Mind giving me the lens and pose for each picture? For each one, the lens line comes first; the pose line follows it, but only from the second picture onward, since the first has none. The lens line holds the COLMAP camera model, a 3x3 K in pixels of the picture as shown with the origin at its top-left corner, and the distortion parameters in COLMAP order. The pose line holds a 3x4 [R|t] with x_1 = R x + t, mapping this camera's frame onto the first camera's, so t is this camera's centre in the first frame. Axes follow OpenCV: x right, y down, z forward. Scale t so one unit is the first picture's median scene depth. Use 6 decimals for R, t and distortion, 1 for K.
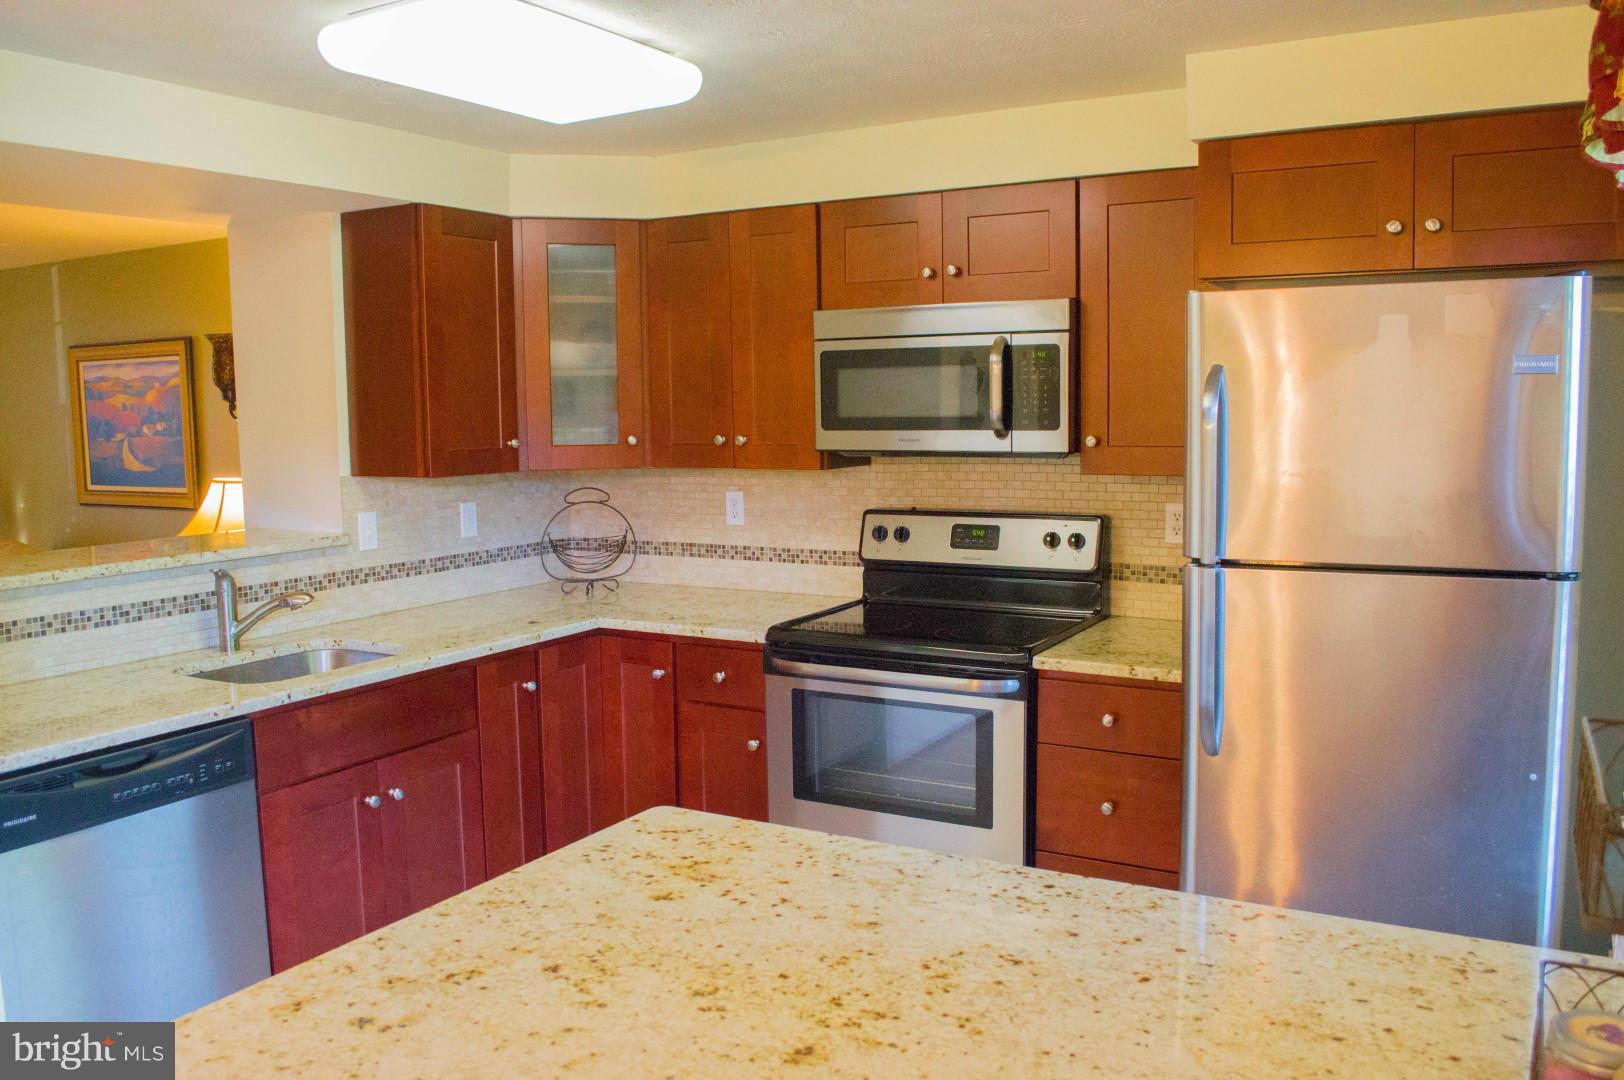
lens RADIAL K [[1300.1, 0, 812.0], [0, 1300.1, 540.0], [0, 0, 1]] dist [-0.080739, 0.012823]
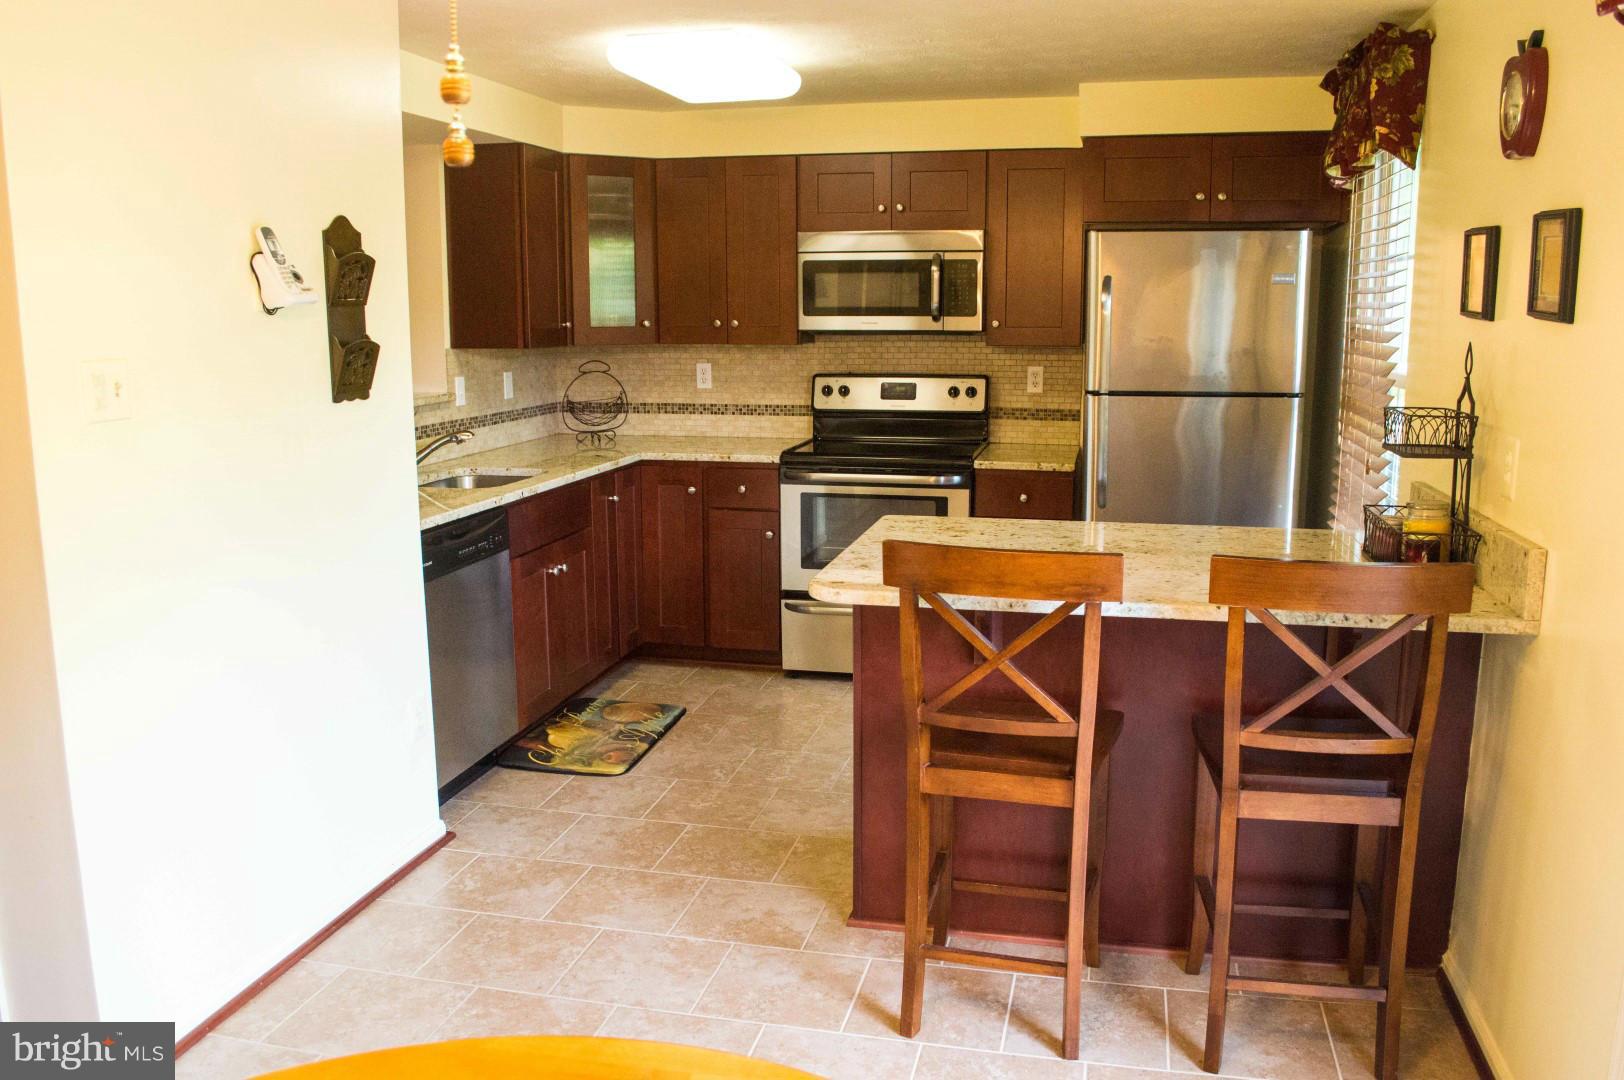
lens RADIAL K [[1300.1, 0, 812.0], [0, 1300.1, 540.0], [0, 0, 1]] dist [-0.080739, 0.012823]
pose [[0.958470, -0.039083, 0.282502, -0.395305], [0.019046, 0.997126, 0.073330, 0.056788], [-0.284556, -0.064904, 0.956460, -0.385140]]
